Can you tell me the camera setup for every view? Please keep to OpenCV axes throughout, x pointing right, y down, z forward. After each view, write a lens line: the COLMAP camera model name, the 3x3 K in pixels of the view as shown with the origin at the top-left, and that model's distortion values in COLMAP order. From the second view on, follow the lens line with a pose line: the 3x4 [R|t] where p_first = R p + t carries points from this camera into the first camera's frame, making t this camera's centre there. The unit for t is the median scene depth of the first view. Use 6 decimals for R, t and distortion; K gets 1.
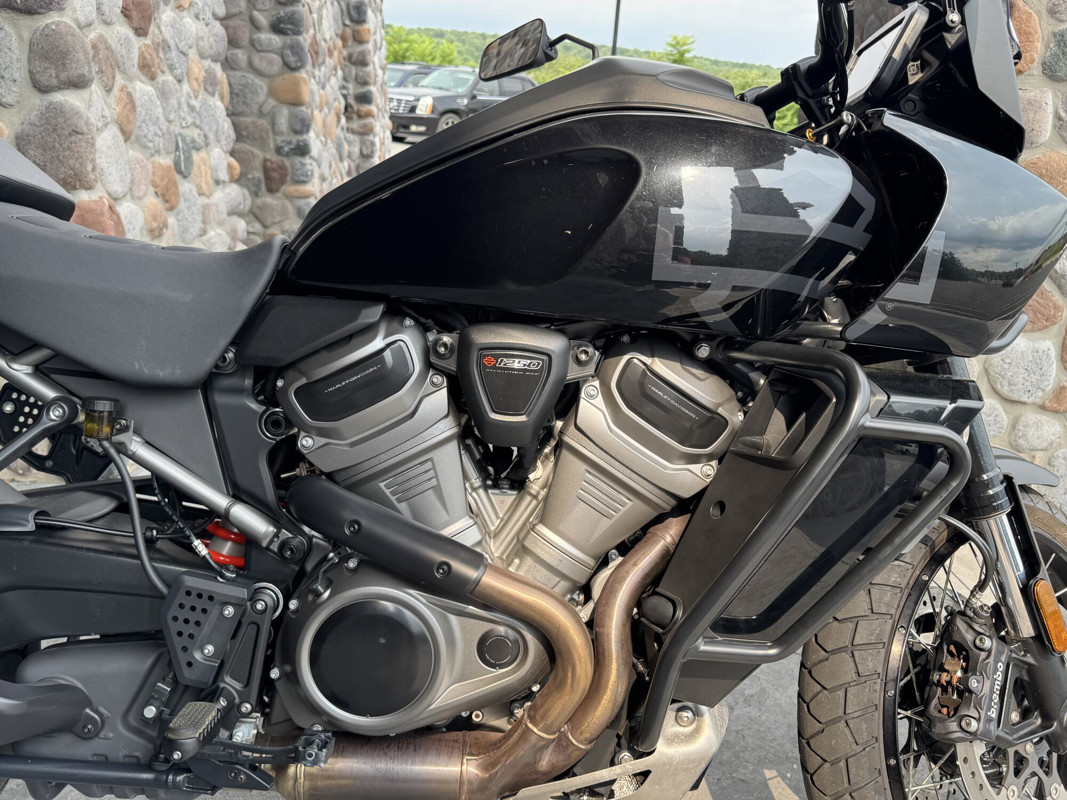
lens RADIAL K [[952.8, 0, 543.8], [0, 952.8, 407.8], [0, 0, 1]] dist [0.058906, -0.145059]
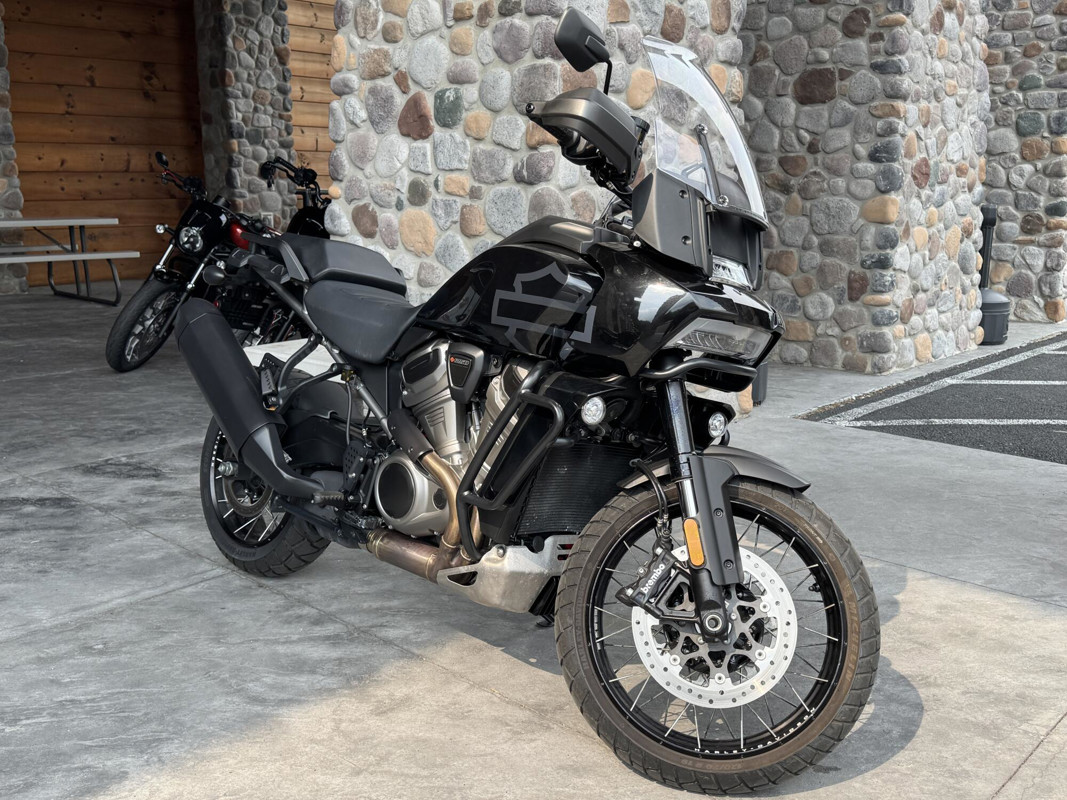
lens RADIAL K [[1060.3, 0, 535.4], [0, 1060.3, 420.8], [0, 0, 1]] dist [0.156459, -0.315814]
pose [[0.679526, 0.103593, -0.726301, 0.883797], [-0.189817, 0.981097, -0.037658, 0.067241], [0.708670, 0.163454, 0.686345, -0.220077]]
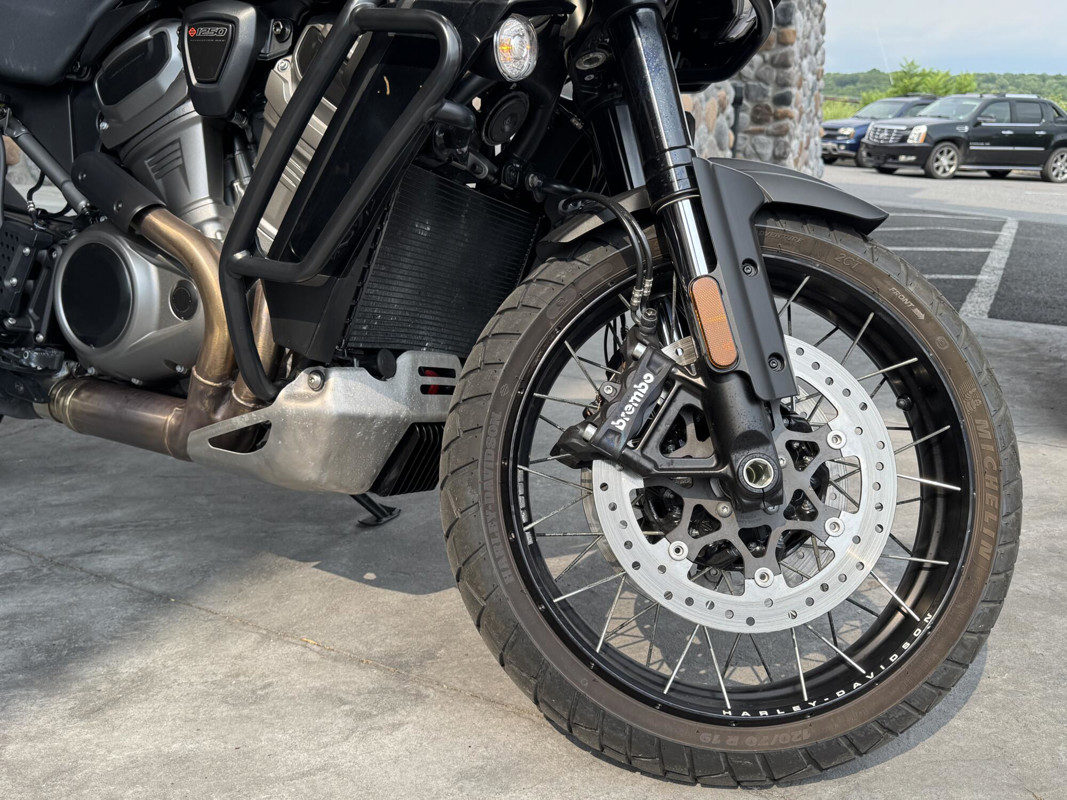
lens RADIAL K [[948.9, 0, 534.0], [0, 948.9, 384.8], [0, 0, 1]] dist [0.098370, -0.147314]
pose [[0.854631, 0.099167, -0.509678, 0.441943], [-0.140934, 0.989046, -0.043883, 0.173339], [0.499743, 0.109335, 0.859246, 0.144458]]
